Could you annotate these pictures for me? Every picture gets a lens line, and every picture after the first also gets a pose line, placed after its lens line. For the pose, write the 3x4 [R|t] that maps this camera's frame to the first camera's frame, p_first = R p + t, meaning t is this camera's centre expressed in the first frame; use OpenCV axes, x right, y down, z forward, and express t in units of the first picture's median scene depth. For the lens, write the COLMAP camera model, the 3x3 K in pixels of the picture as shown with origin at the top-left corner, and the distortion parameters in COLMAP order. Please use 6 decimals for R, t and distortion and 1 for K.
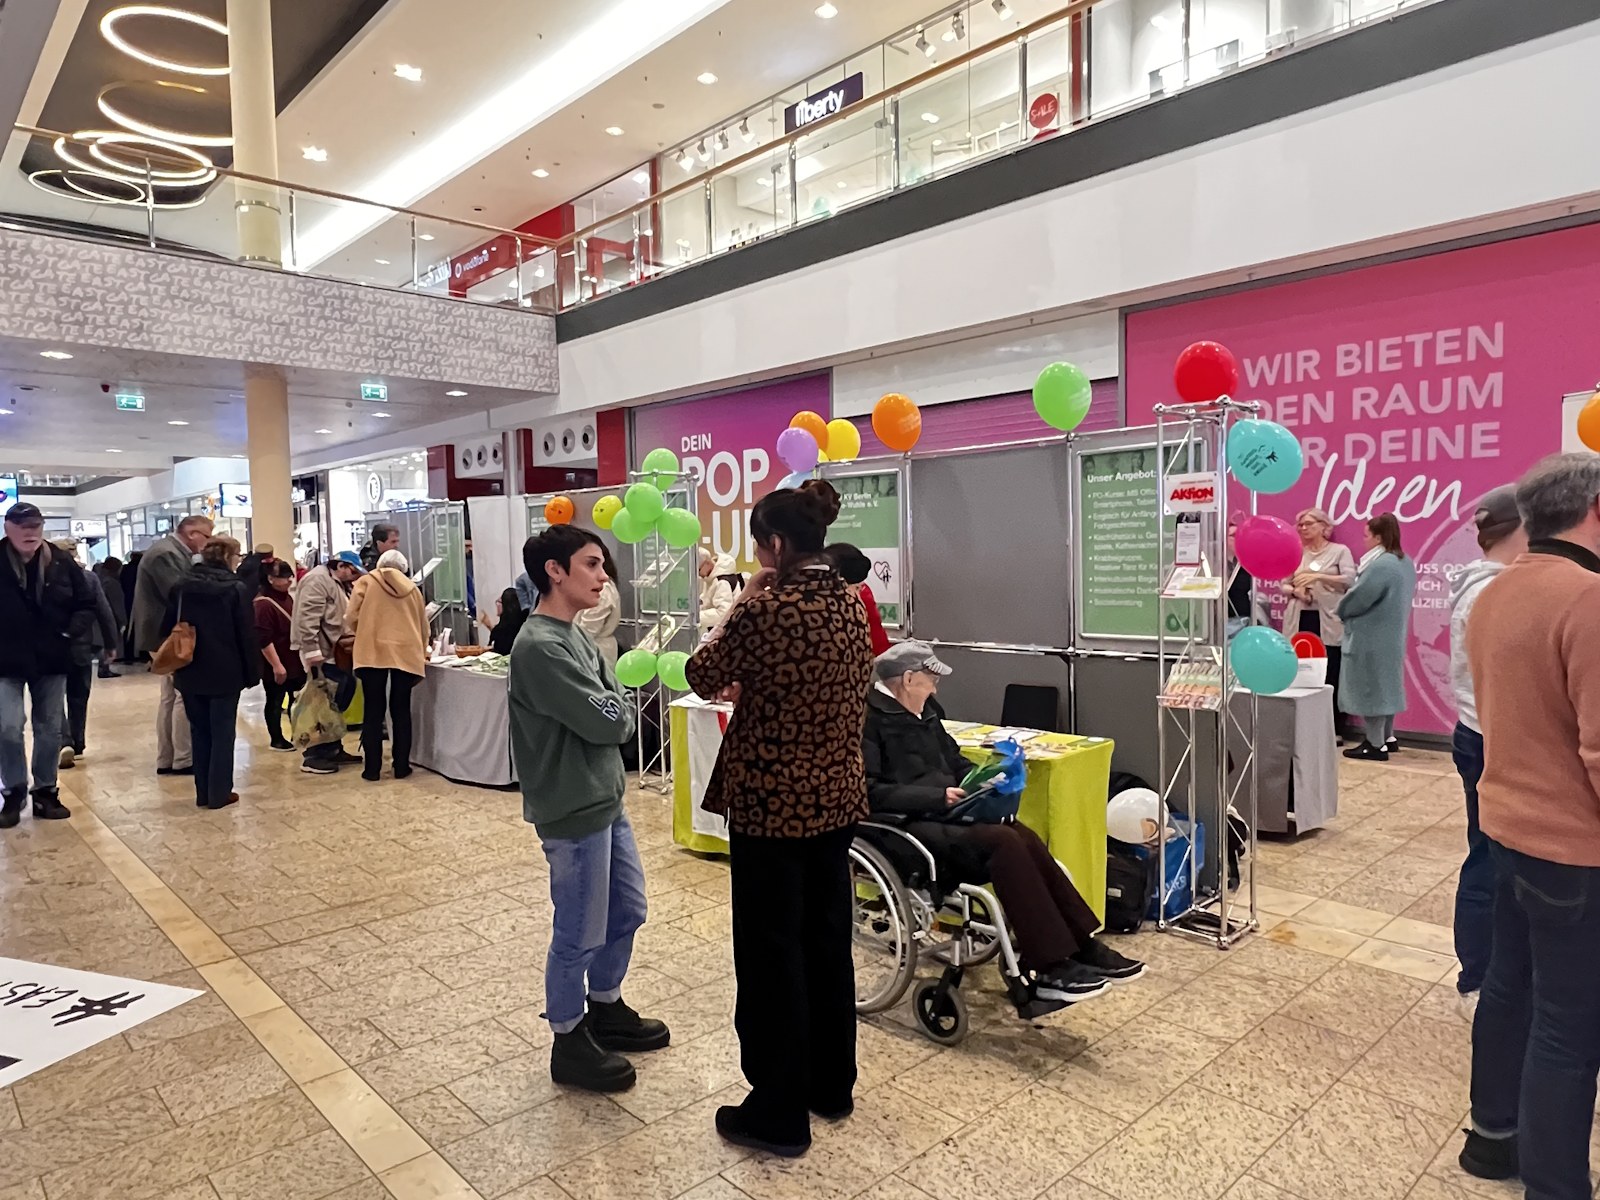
lens RADIAL K [[1021.9, 0, 805.0], [0, 1021.9, 598.1], [0, 0, 1]] dist [-0.003082, 0.016323]
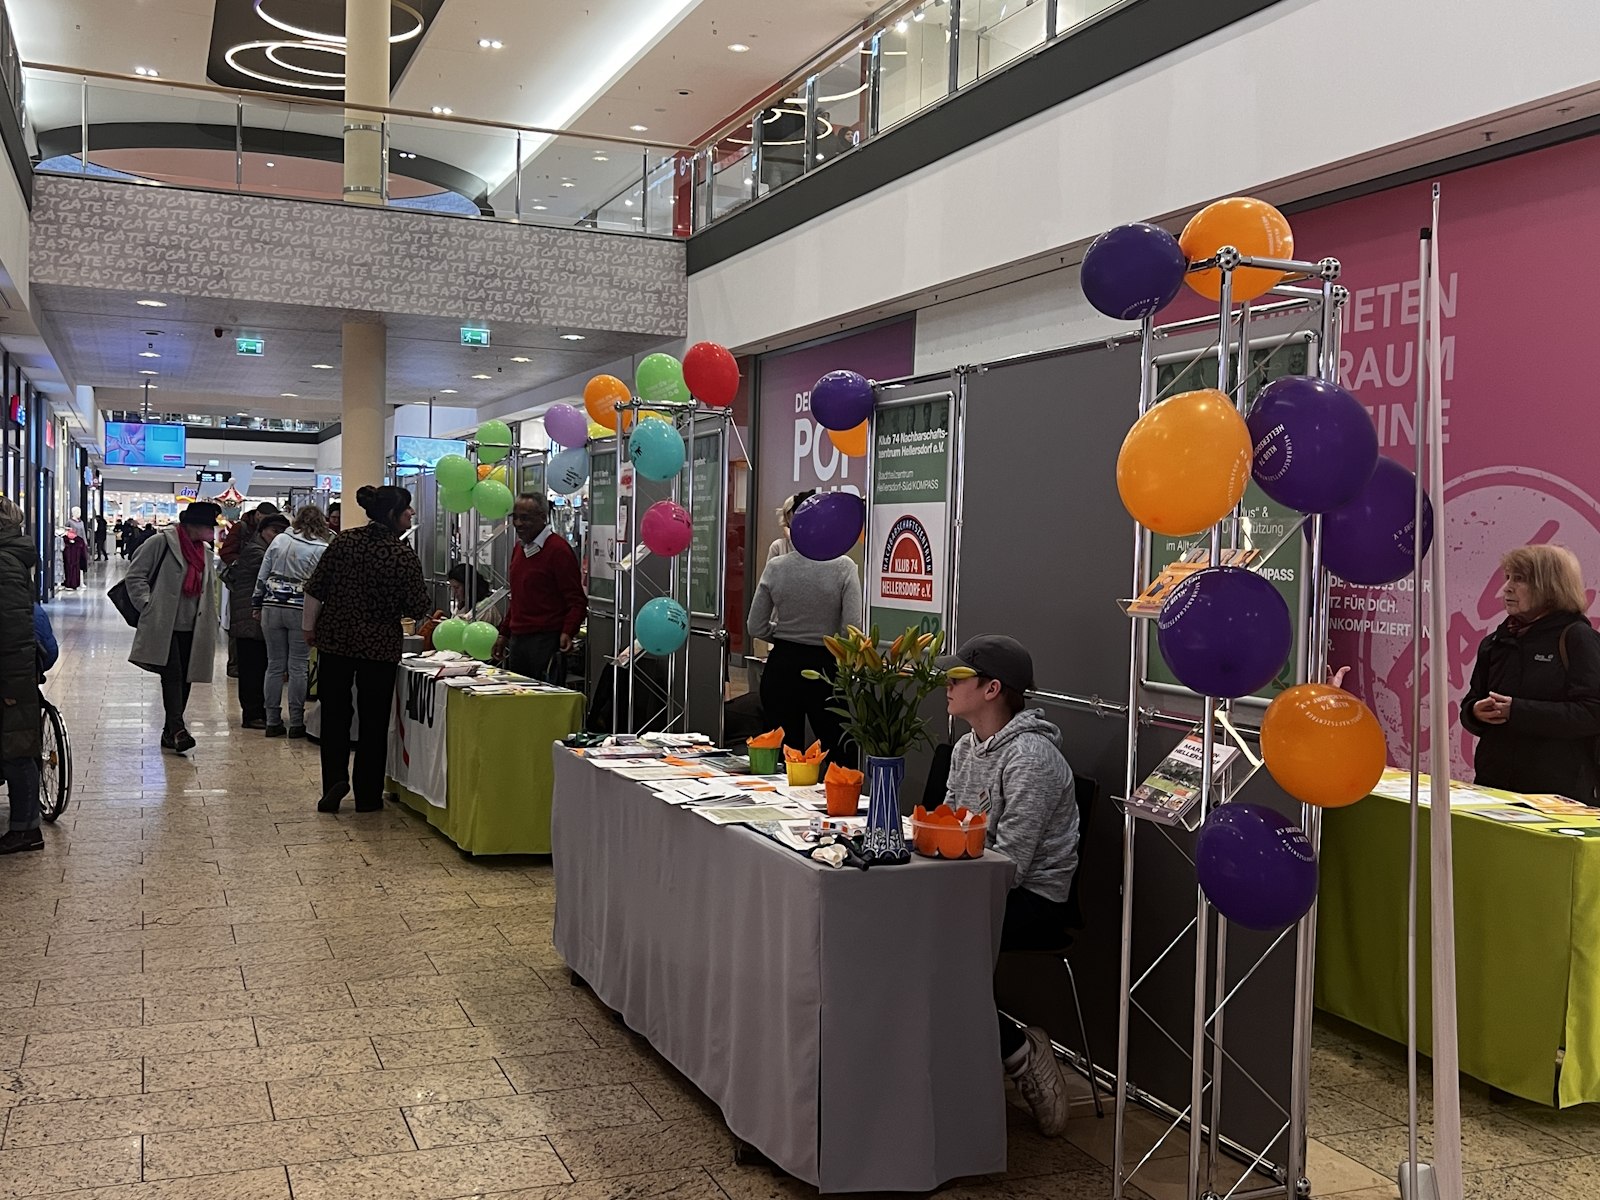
lens RADIAL K [[1677.1, 0, 805.0], [0, 1677.1, 604.3], [0, 0, 1]] dist [0.077583, 0.000000]
pose [[0.923242, 0.058675, -0.379711, 0.441483], [-0.065008, 0.997877, -0.003865, 0.013056], [0.378678, 0.028252, 0.925097, -0.233591]]
